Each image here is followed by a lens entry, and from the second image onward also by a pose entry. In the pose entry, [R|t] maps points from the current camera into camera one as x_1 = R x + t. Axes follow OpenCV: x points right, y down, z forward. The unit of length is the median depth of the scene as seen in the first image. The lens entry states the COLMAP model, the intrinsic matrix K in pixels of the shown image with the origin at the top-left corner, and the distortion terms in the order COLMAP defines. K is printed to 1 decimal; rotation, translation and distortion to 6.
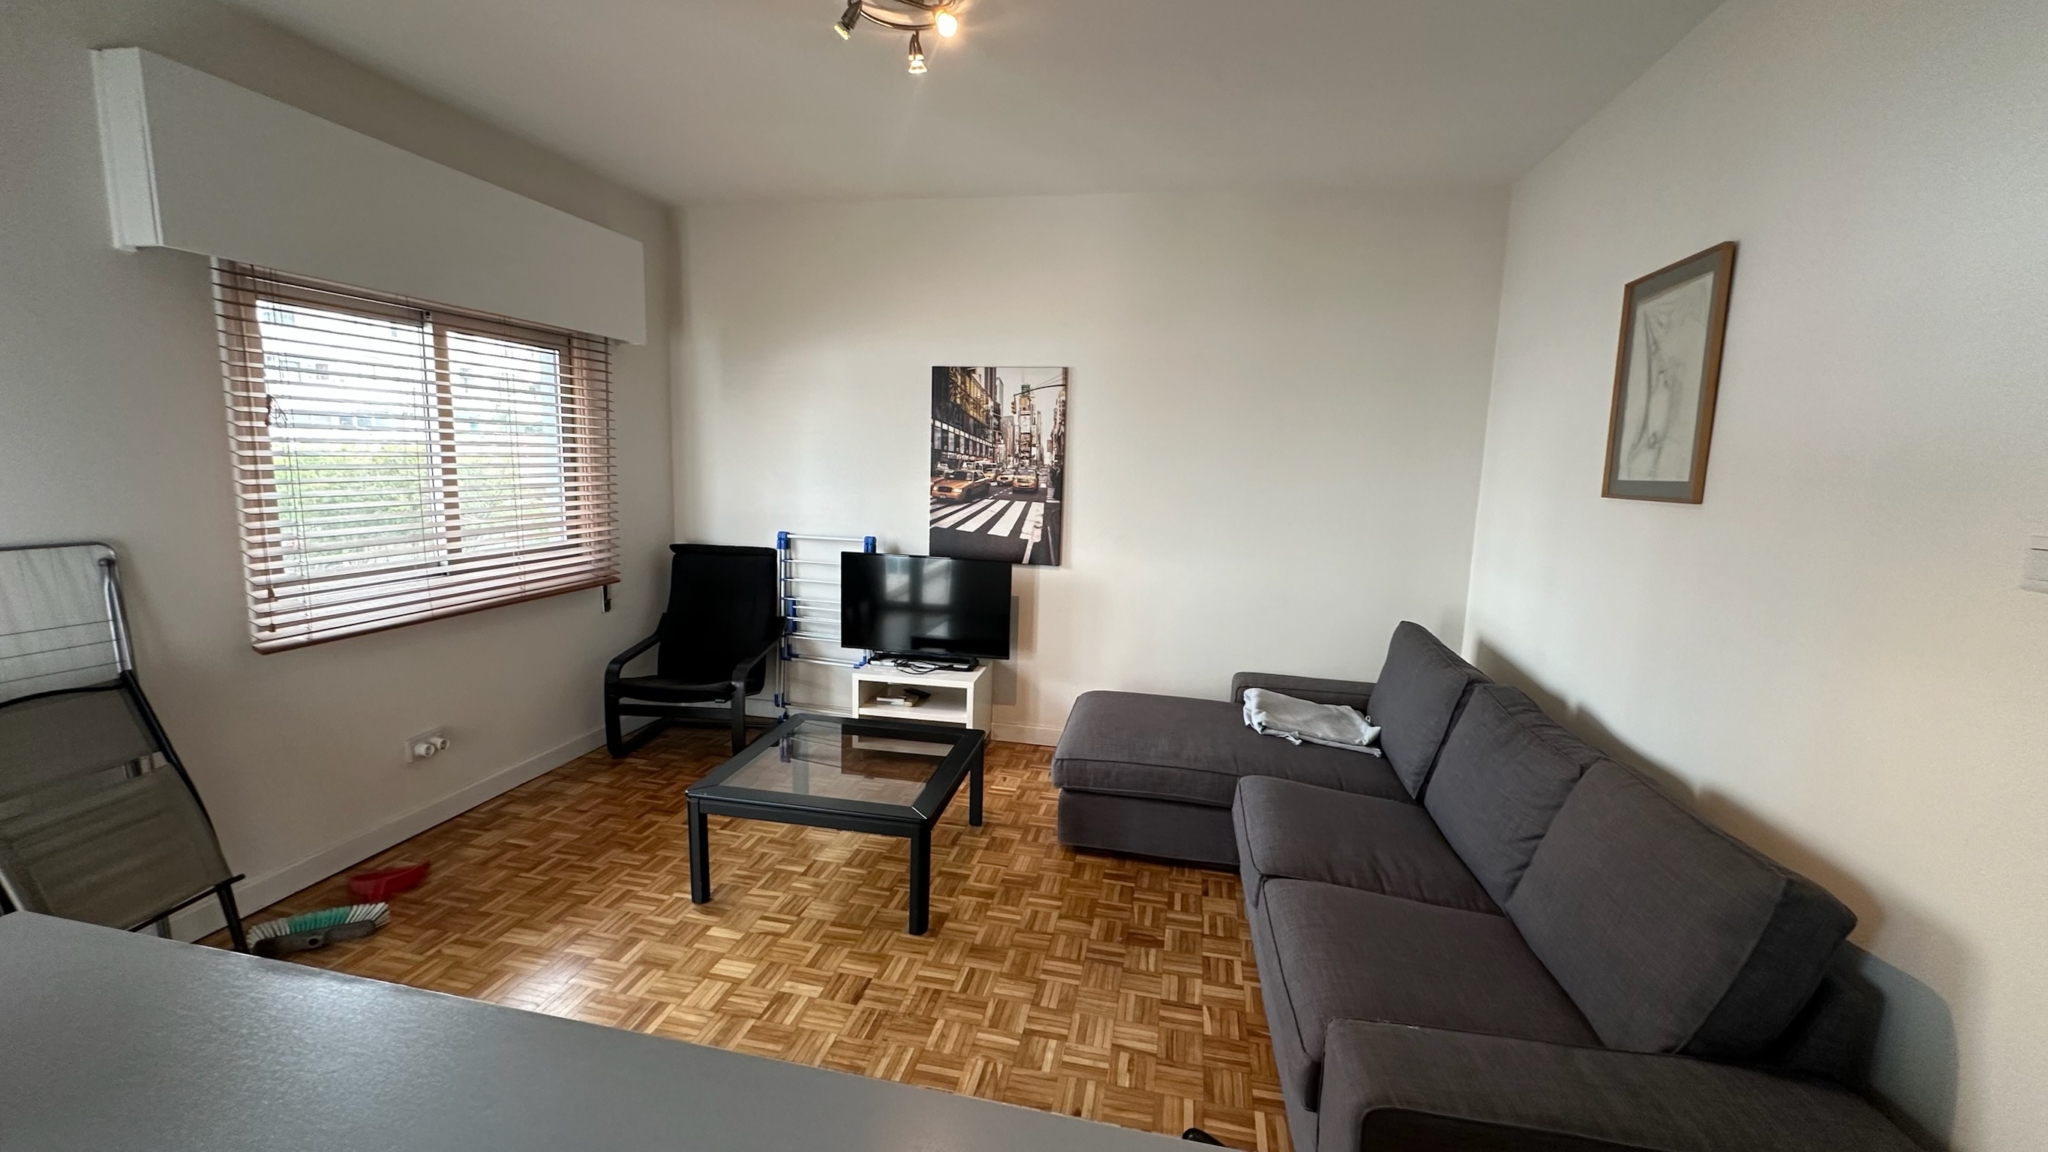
lens RADIAL K [[813.6, 0, 1025.7], [0, 813.6, 577.0], [0, 0, 1]] dist [-0.003365, 0.000782]
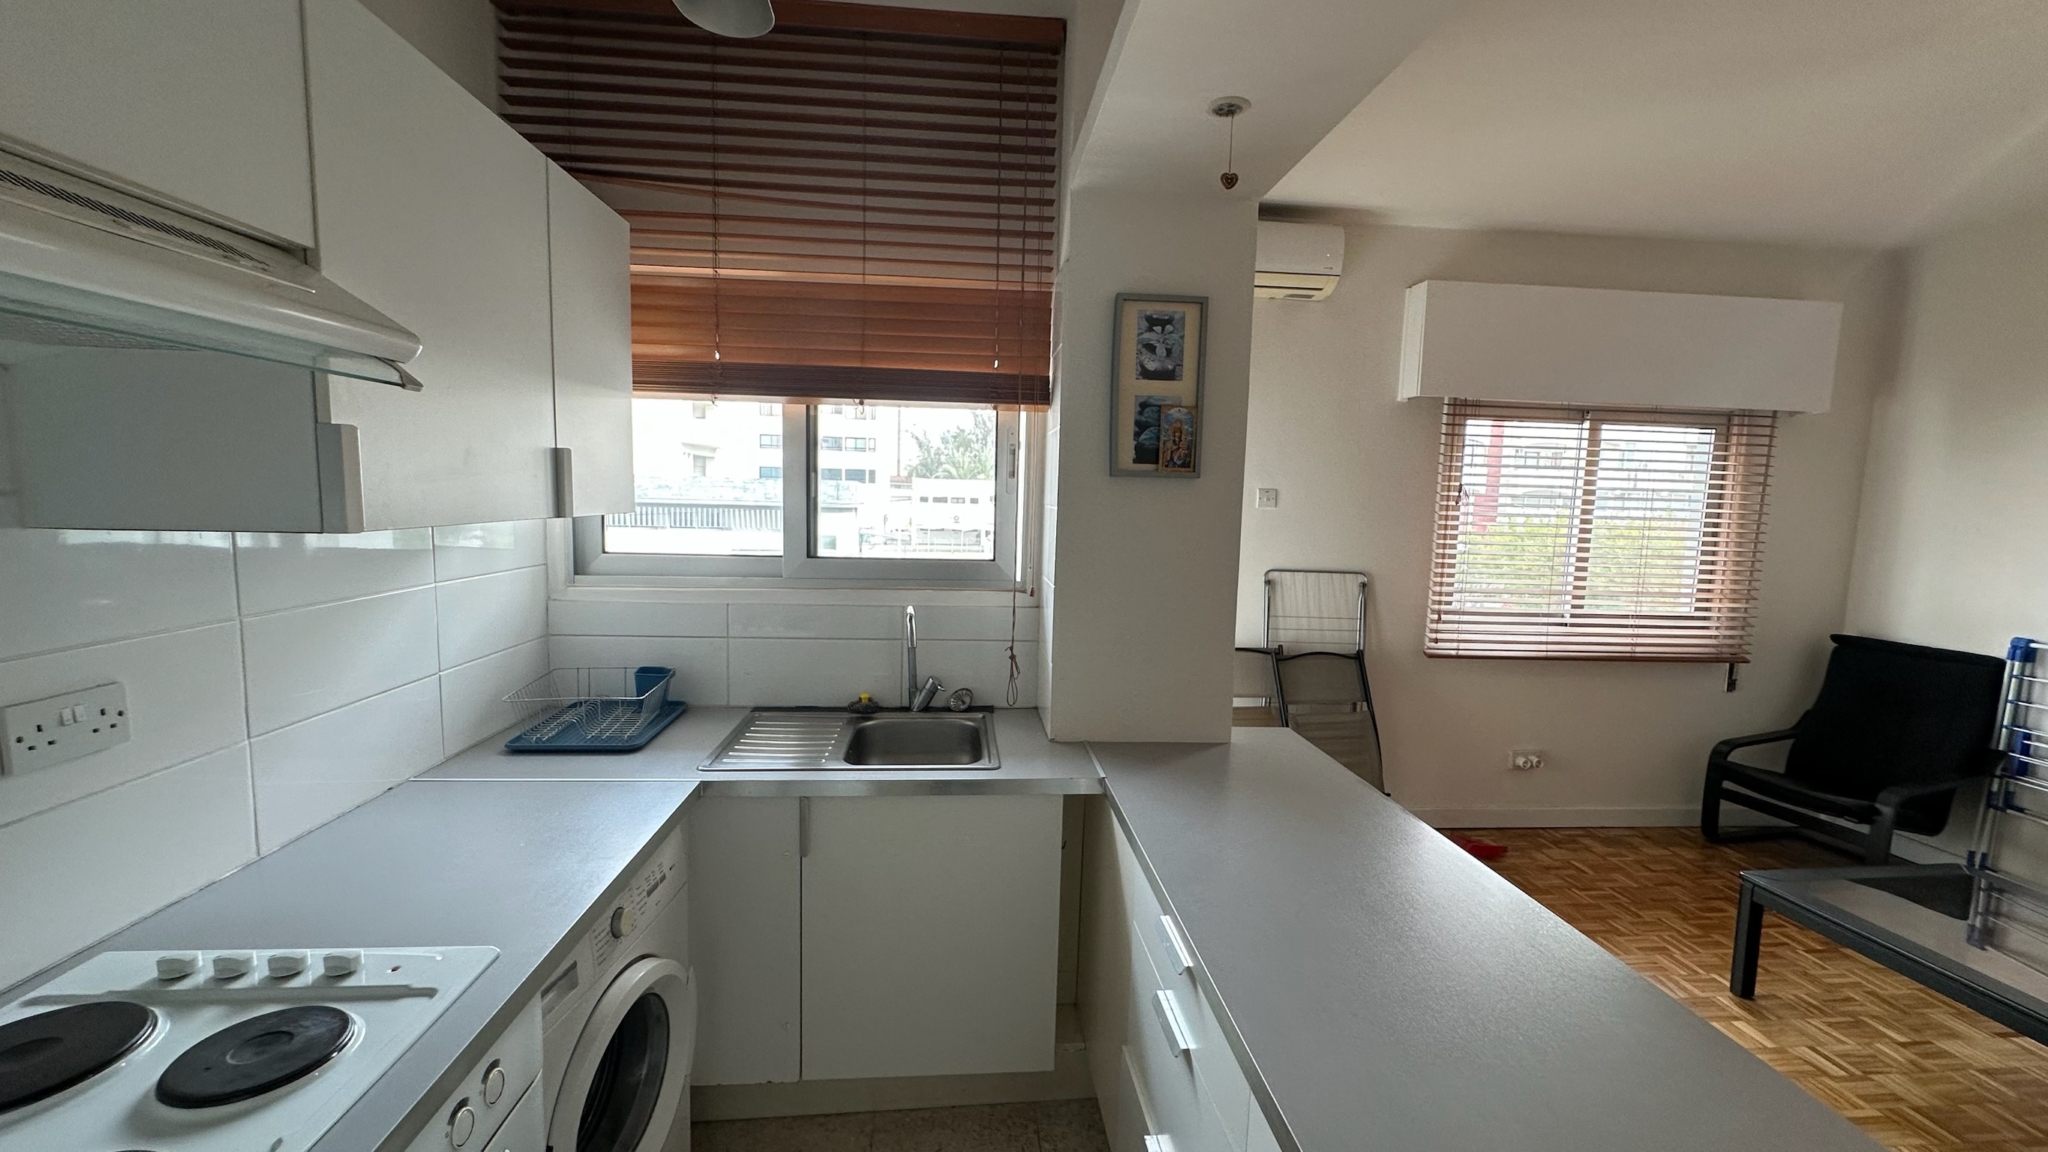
lens RADIAL K [[813.6, 0, 1024.6], [0, 813.6, 575.3], [0, 0, 1]] dist [-0.003365, 0.000782]
pose [[0.286794, 0.068765, -0.955521, 0.193570], [-0.162774, 0.986415, 0.022133, 0.026580], [0.944062, 0.149186, 0.294091, -0.115649]]
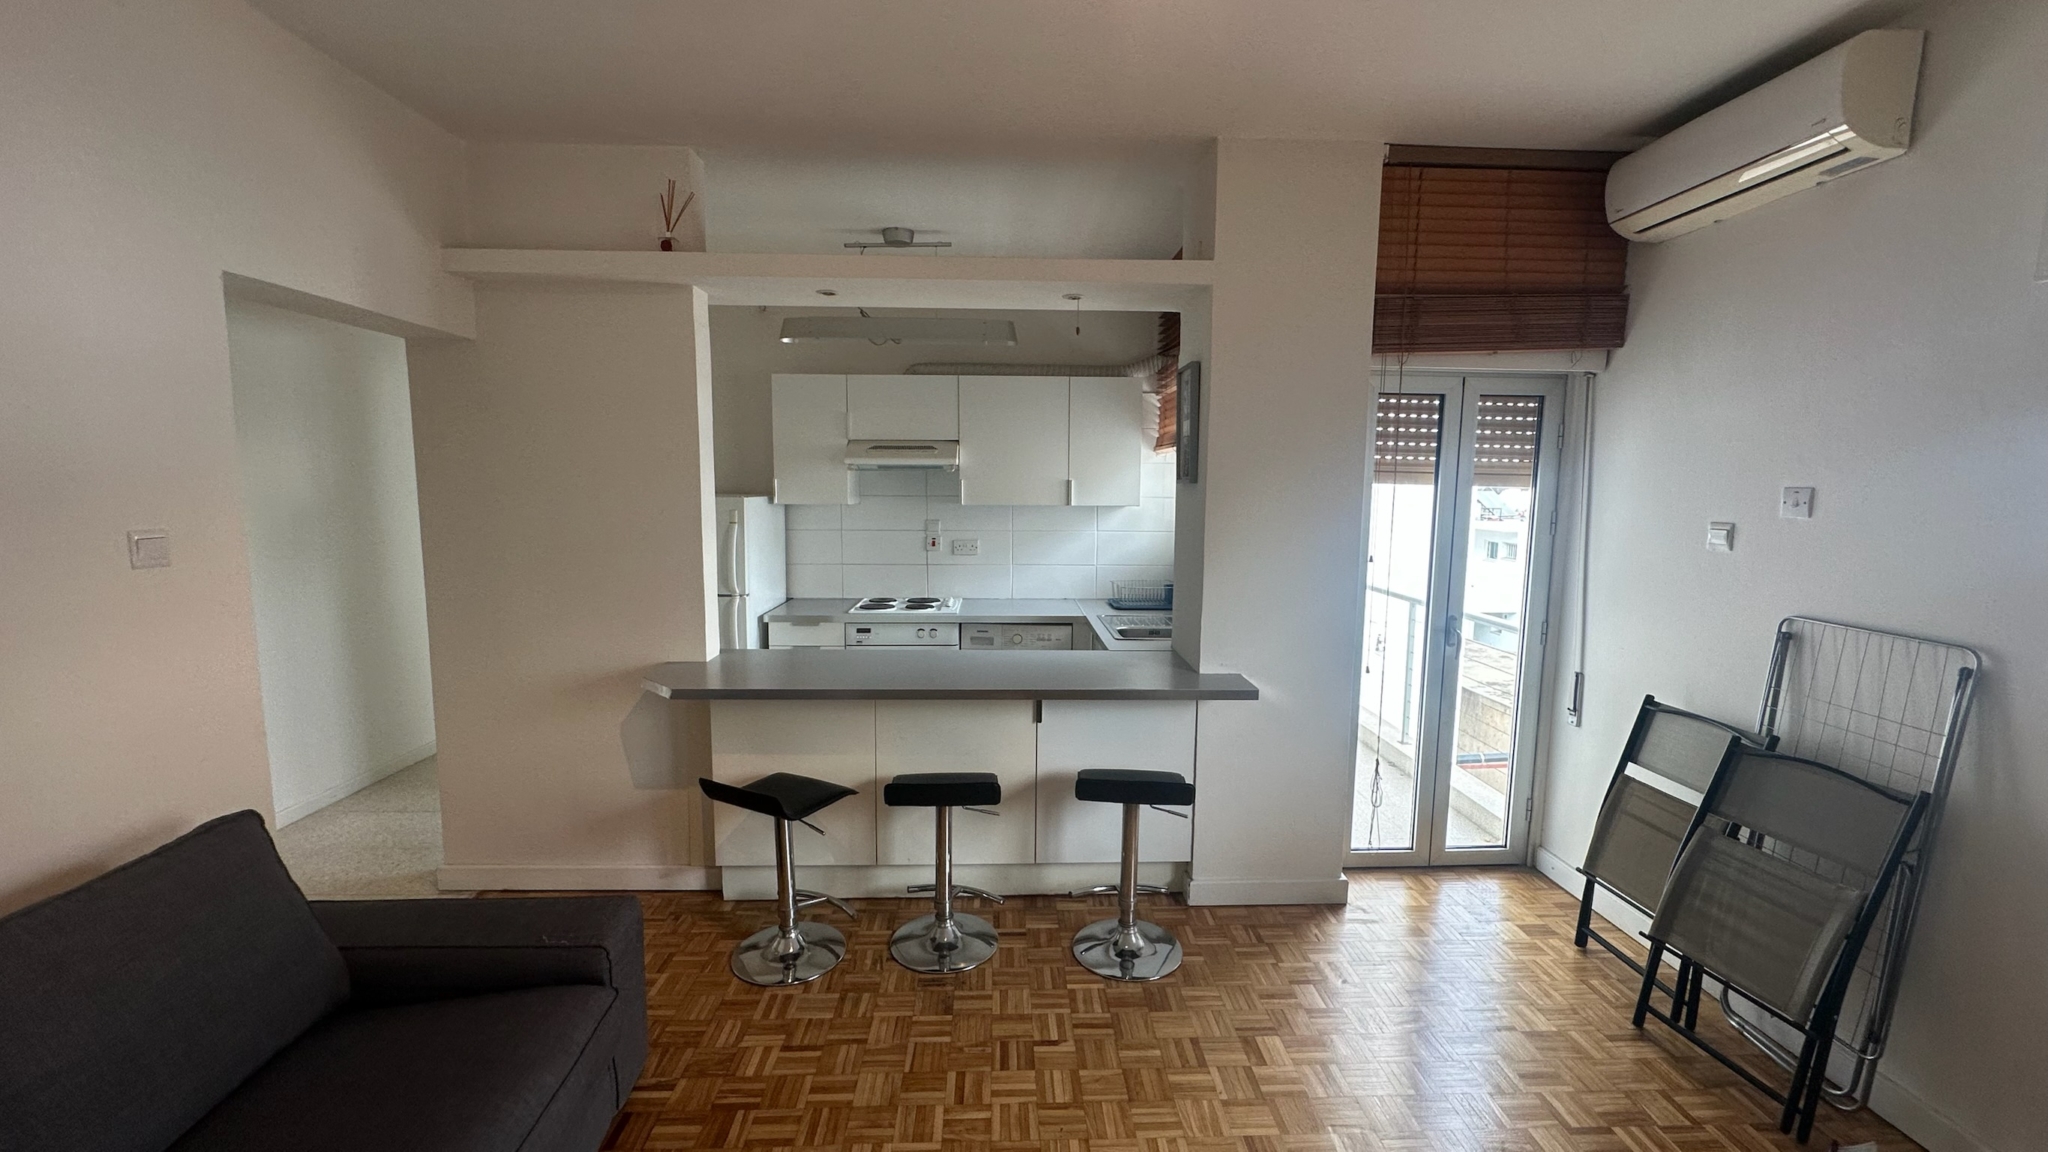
lens RADIAL K [[813.6, 0, 1026.2], [0, 813.6, 573.7], [0, 0, 1]] dist [-0.003365, 0.000782]
pose [[-0.970448, -0.014511, -0.240872, 0.031046], [-0.075982, 0.965791, 0.247941, -0.171432], [0.229034, 0.258916, -0.938353, 1.035968]]
